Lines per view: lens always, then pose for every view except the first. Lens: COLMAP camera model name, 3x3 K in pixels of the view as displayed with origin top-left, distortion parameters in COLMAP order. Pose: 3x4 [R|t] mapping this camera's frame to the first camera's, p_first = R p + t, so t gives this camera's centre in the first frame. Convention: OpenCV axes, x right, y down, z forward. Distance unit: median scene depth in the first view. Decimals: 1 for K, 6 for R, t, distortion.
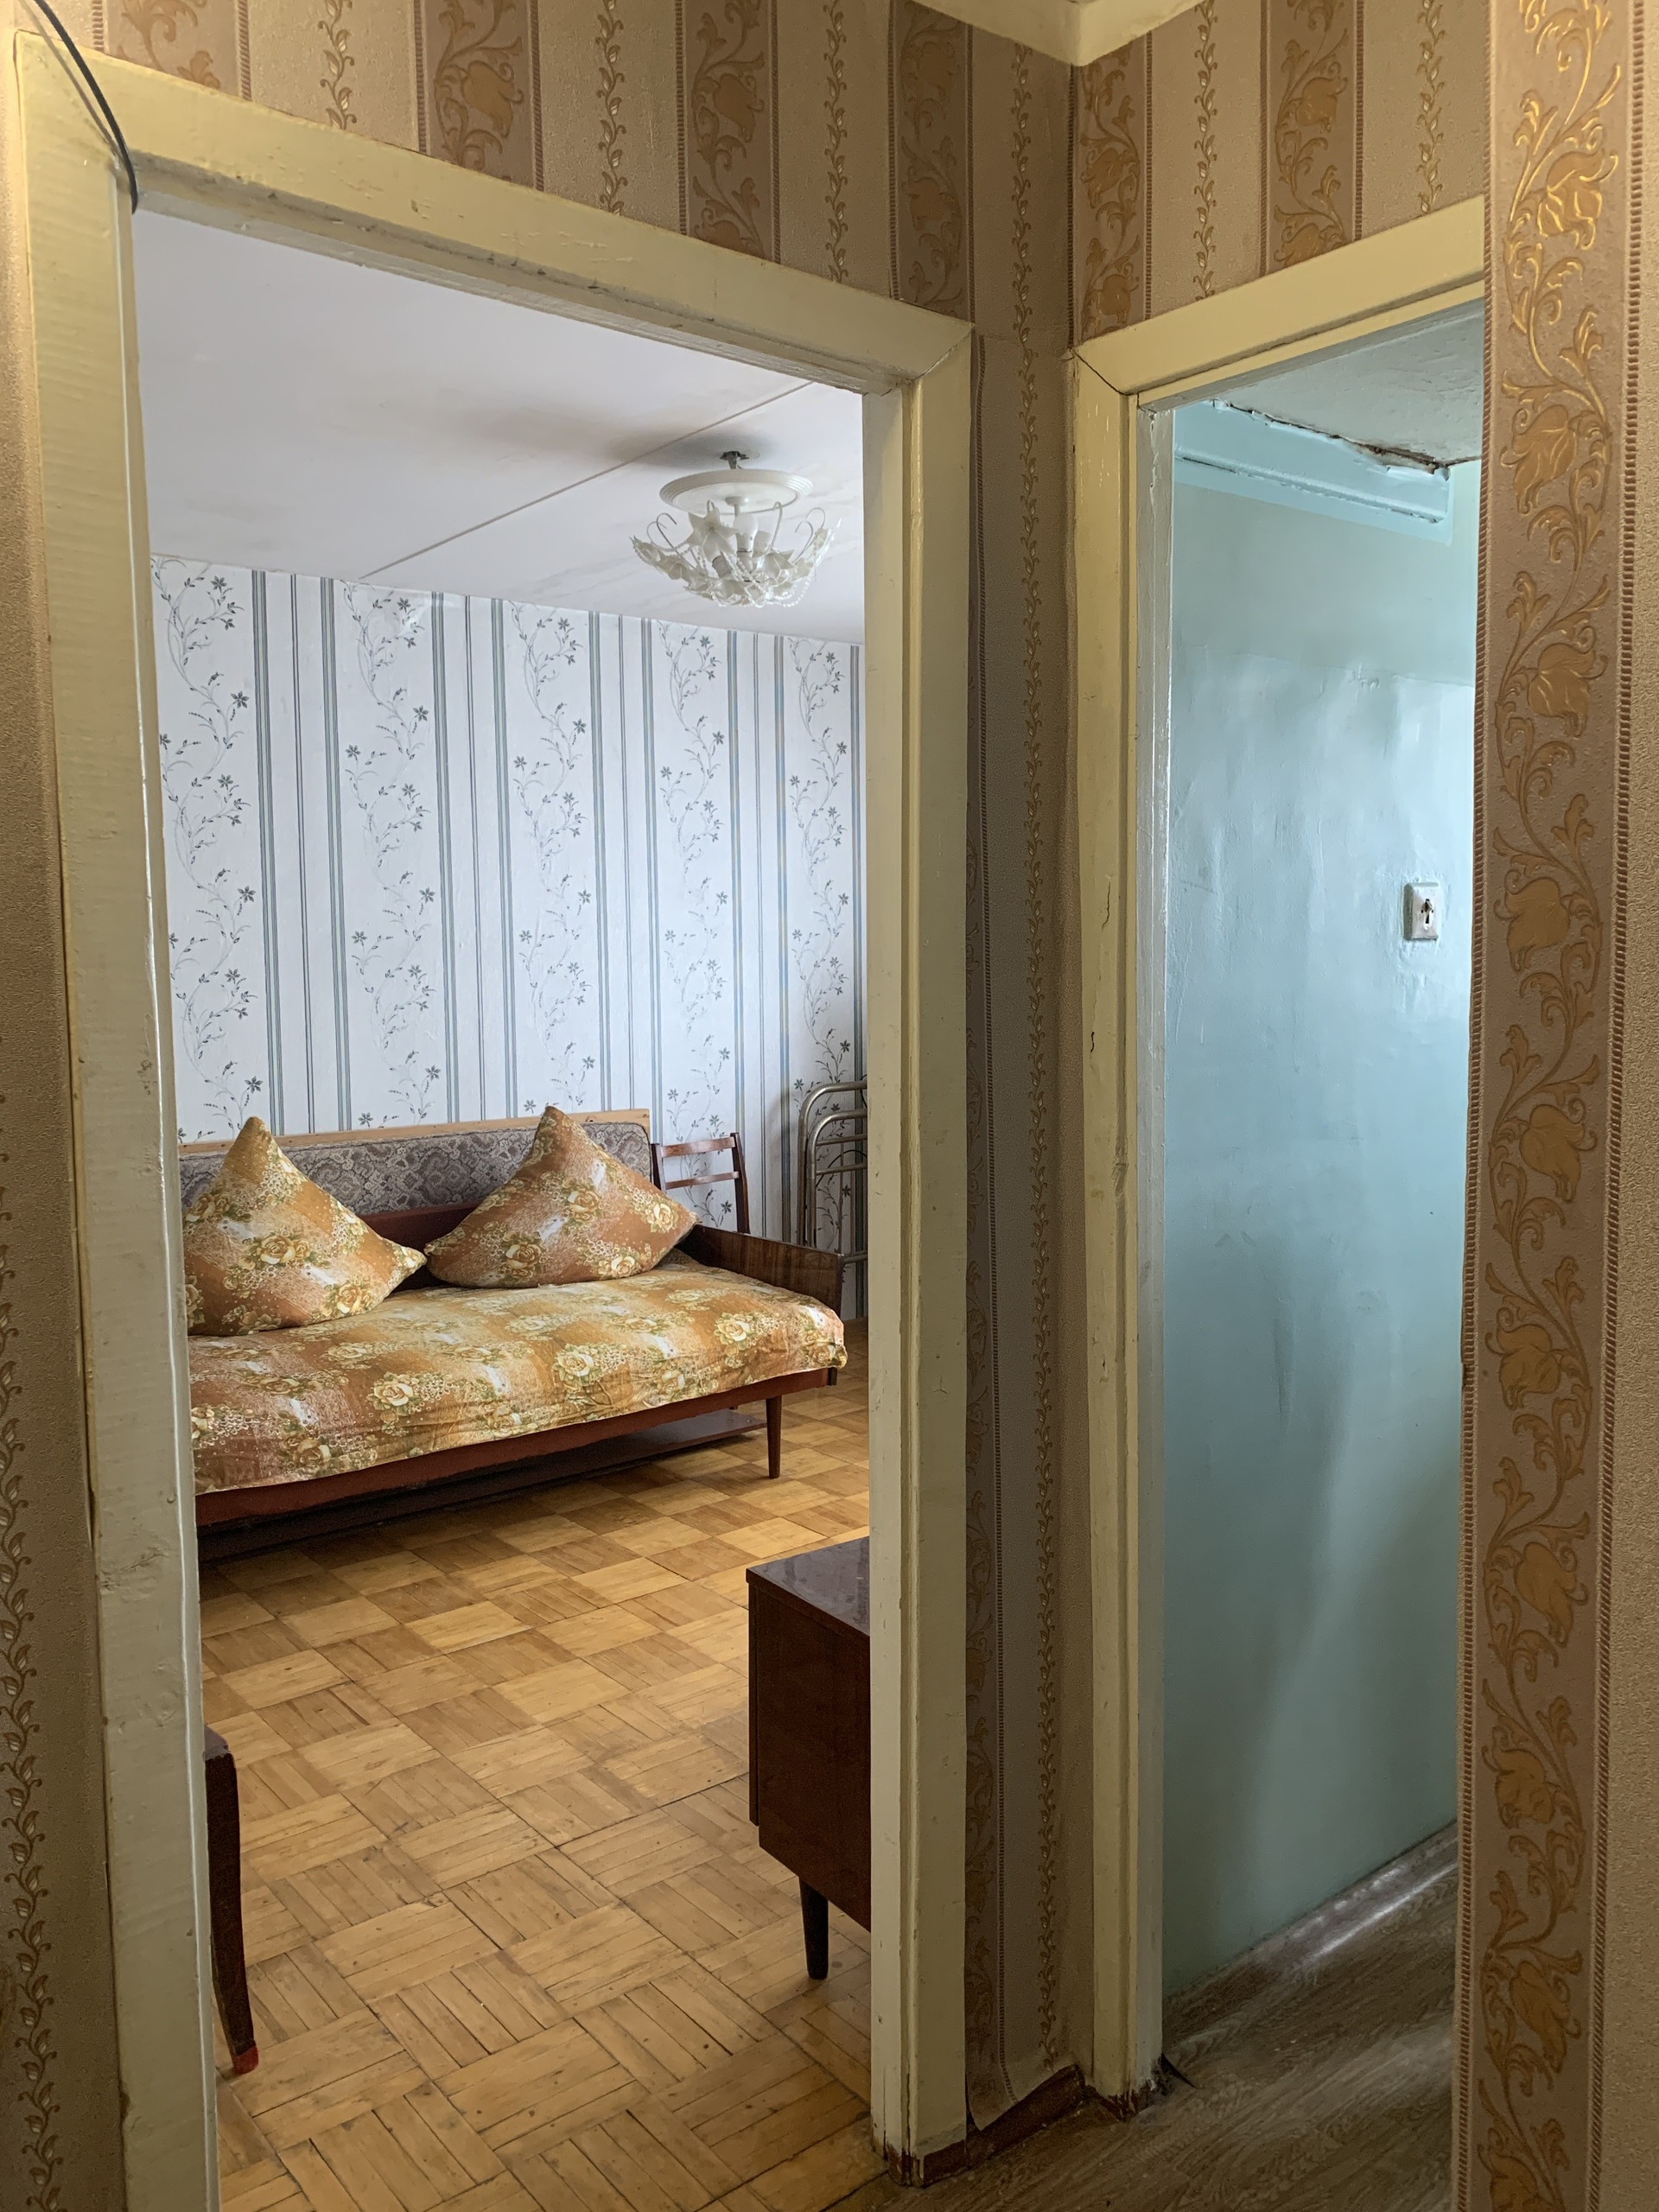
lens RADIAL K [[1685.7, 0, 848.8], [0, 1685.7, 1108.0], [0, 0, 1]] dist [0.040152, -0.046716]
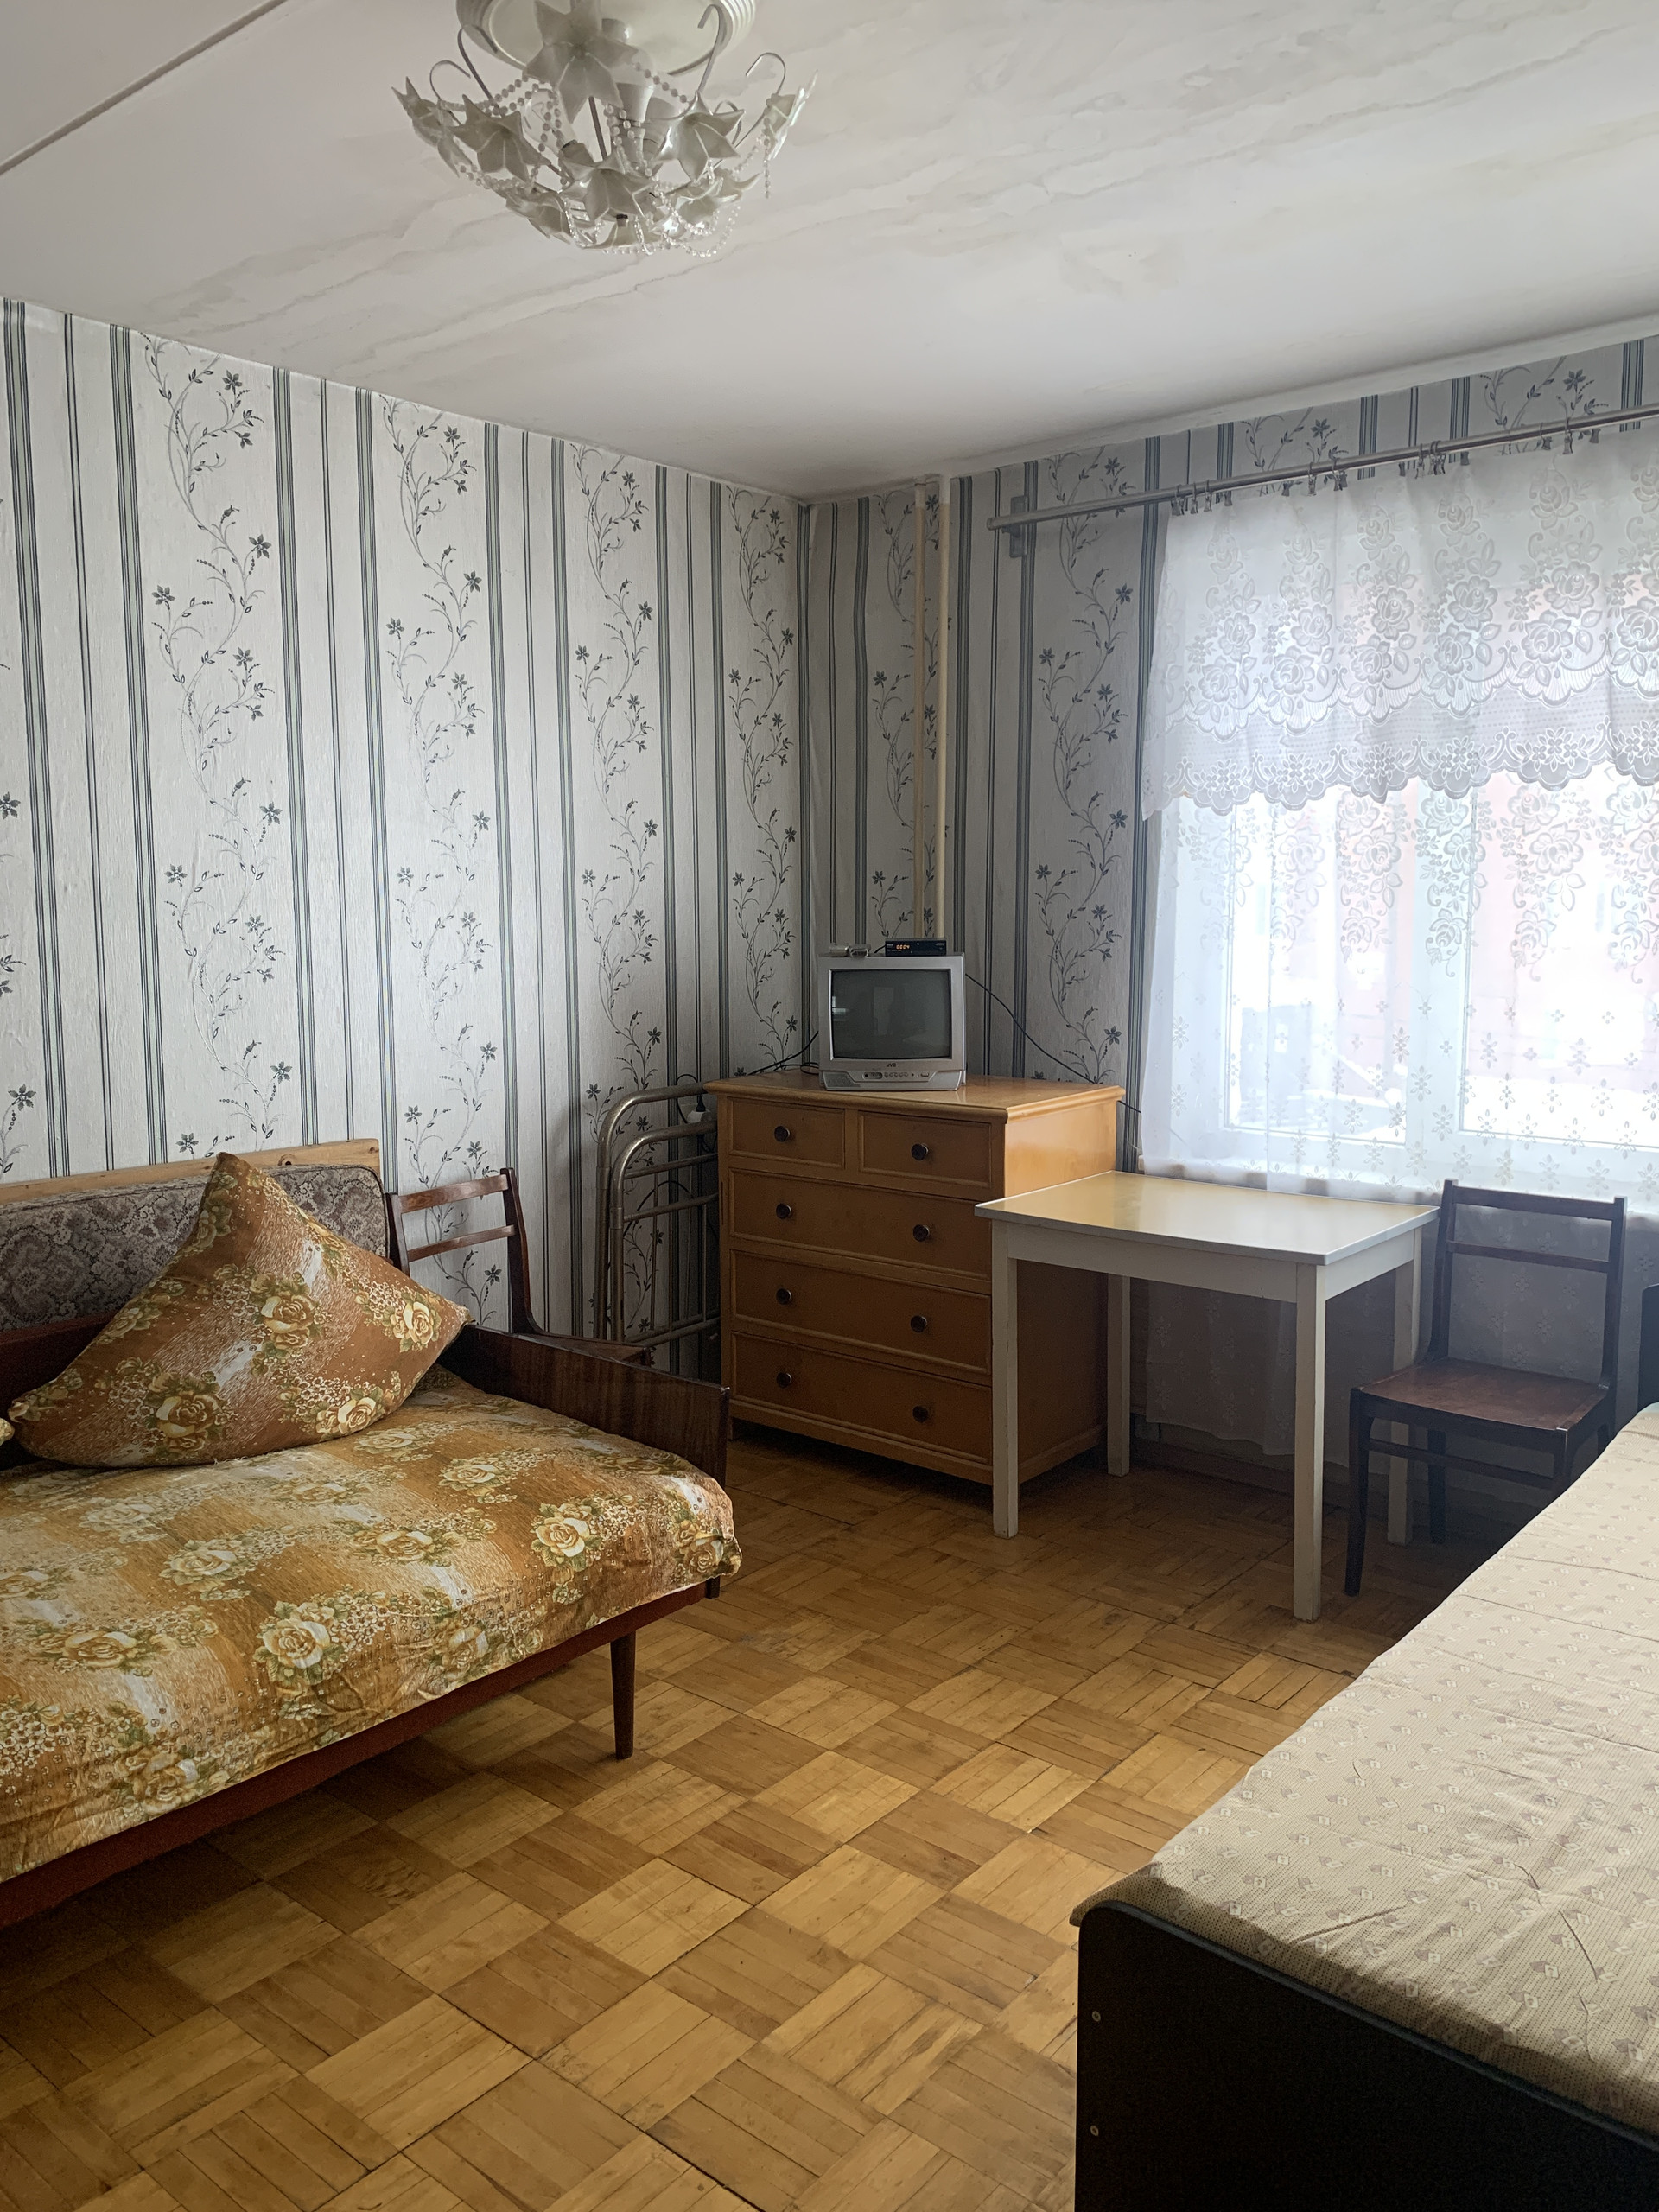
lens RADIAL K [[1685.7, 0, 833.0], [0, 1685.7, 1087.6], [0, 0, 1]] dist [0.040152, -0.046716]
pose [[0.981929, -0.015800, 0.188587, -0.090572], [0.012716, 0.999765, 0.017552, -0.038480], [-0.188820, -0.014837, 0.981900, 0.417292]]
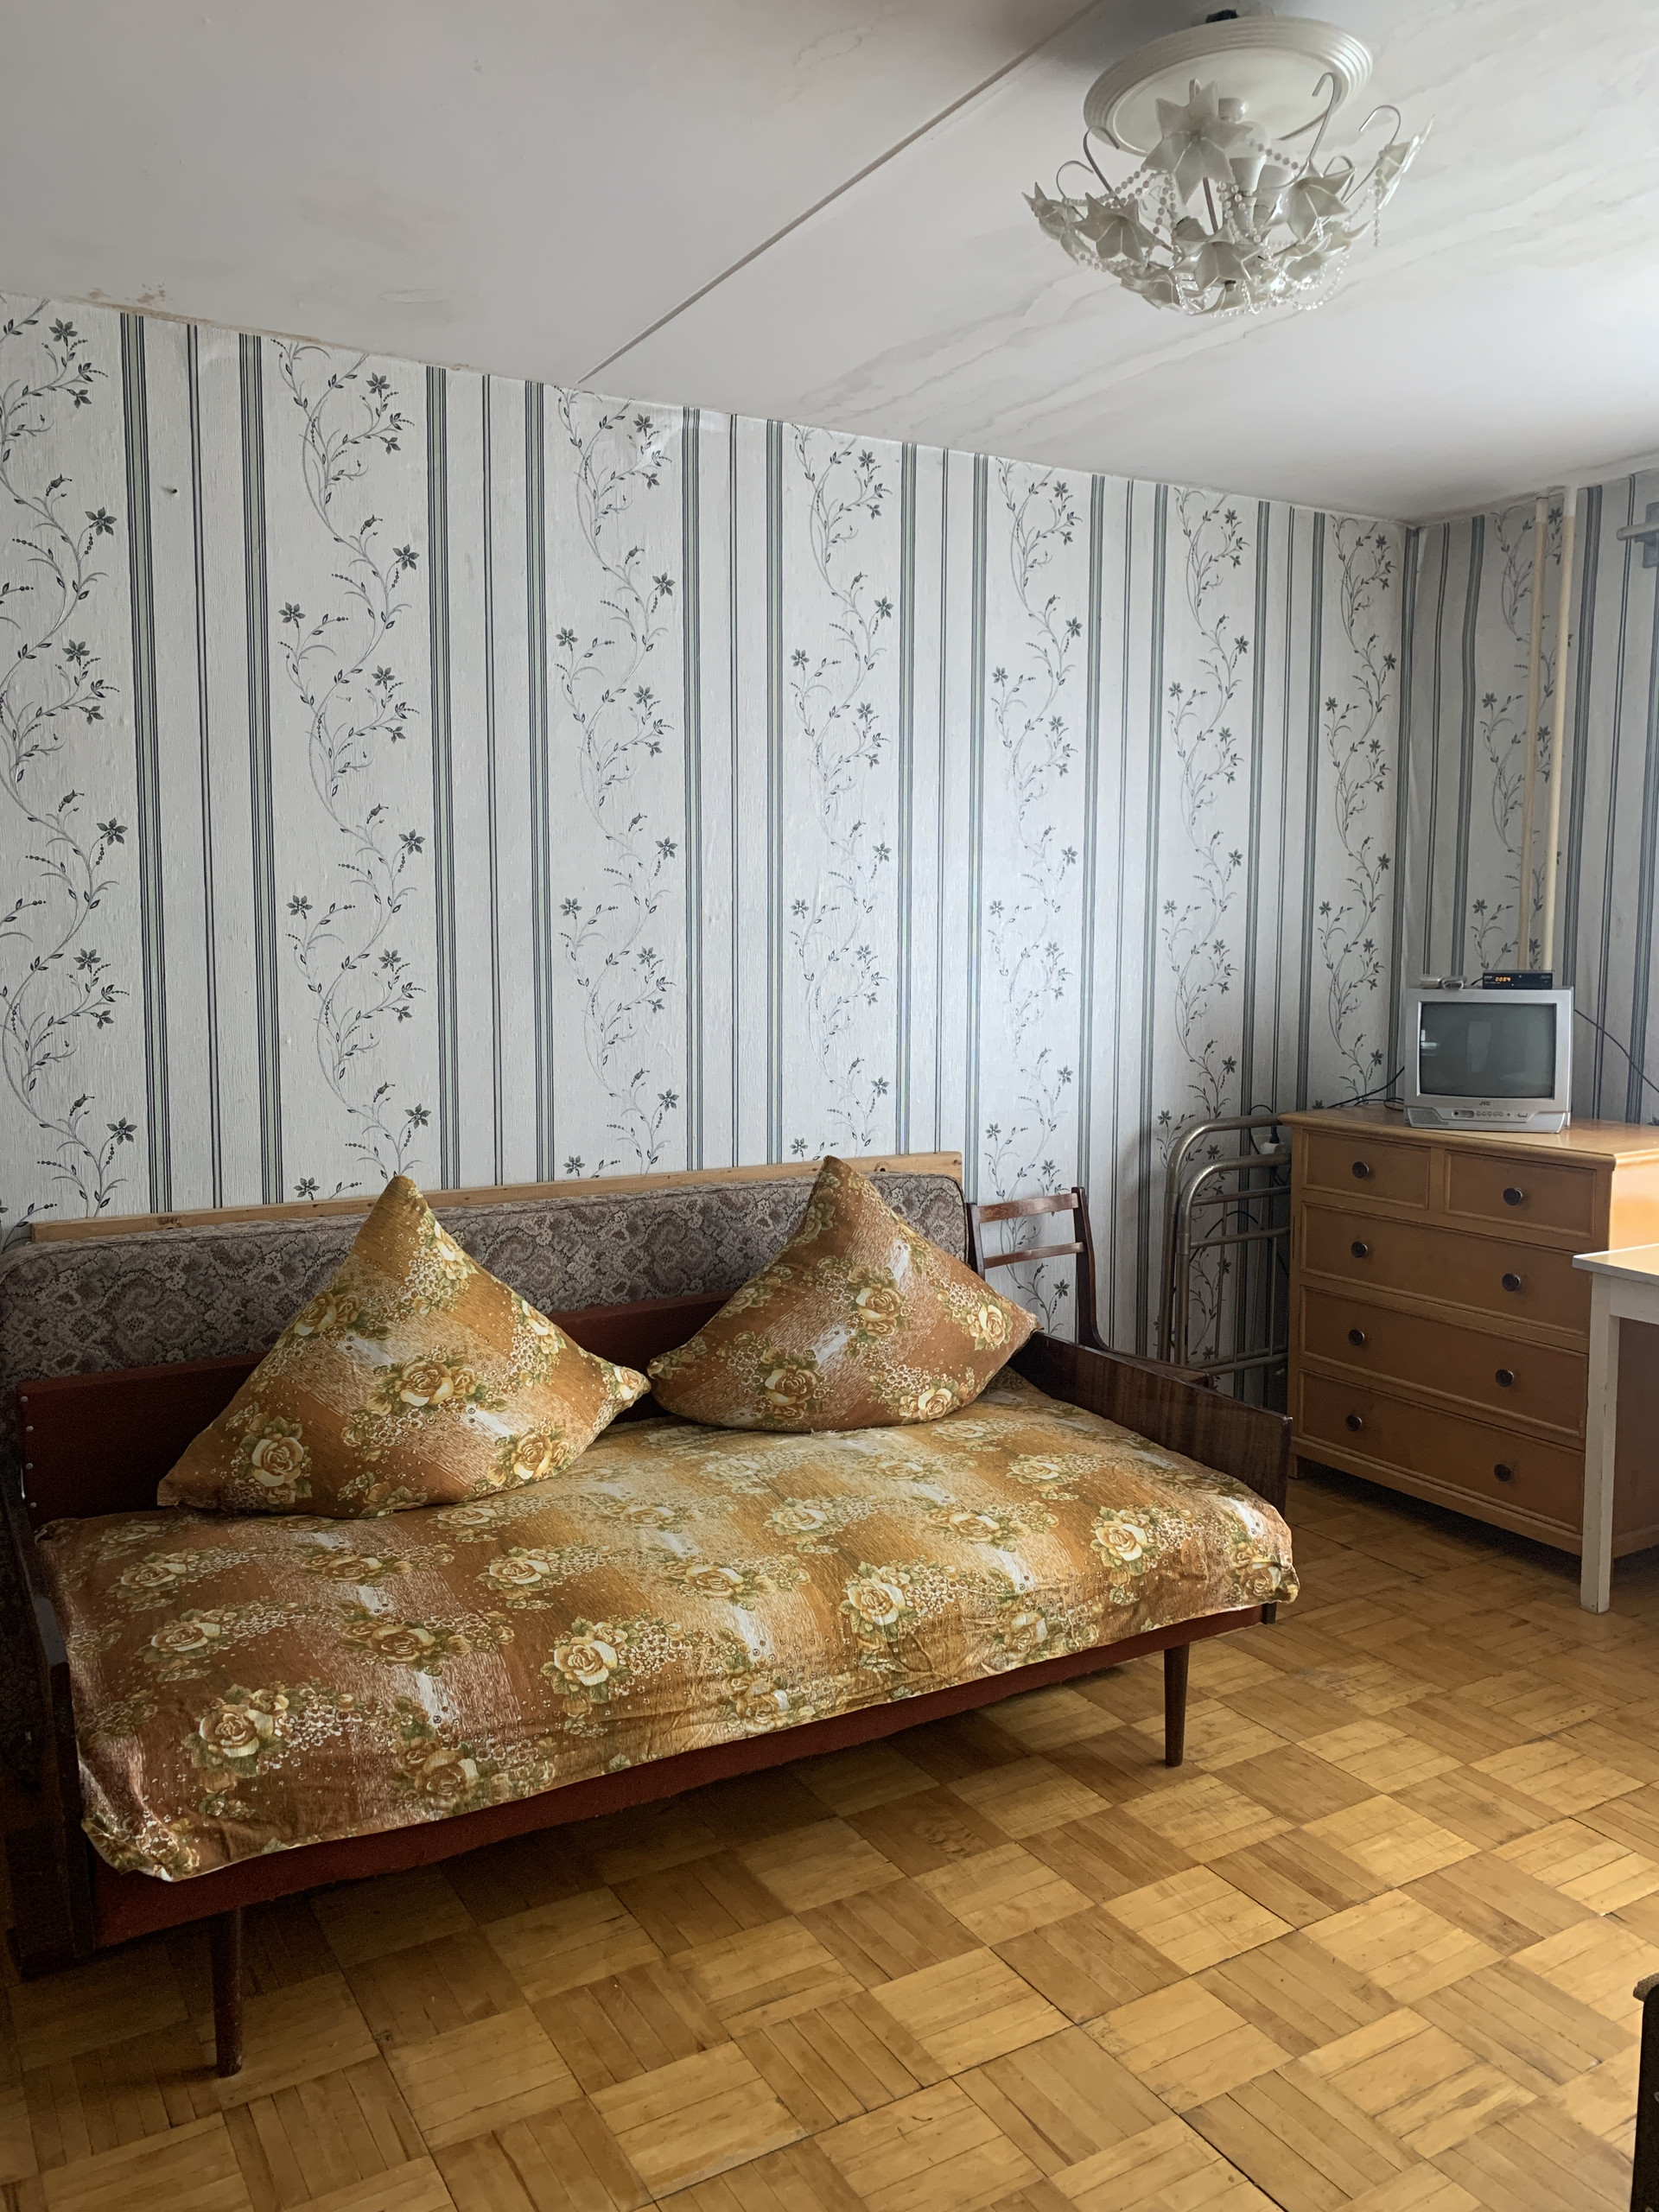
lens RADIAL K [[1685.7, 0, 831.1], [0, 1685.7, 1093.6], [0, 0, 1]] dist [0.040152, -0.046716]
pose [[0.988429, 0.025077, -0.149596, -0.090440], [-0.024472, 0.999683, 0.005889, -0.035849], [0.149697, -0.002160, 0.988730, 0.386851]]
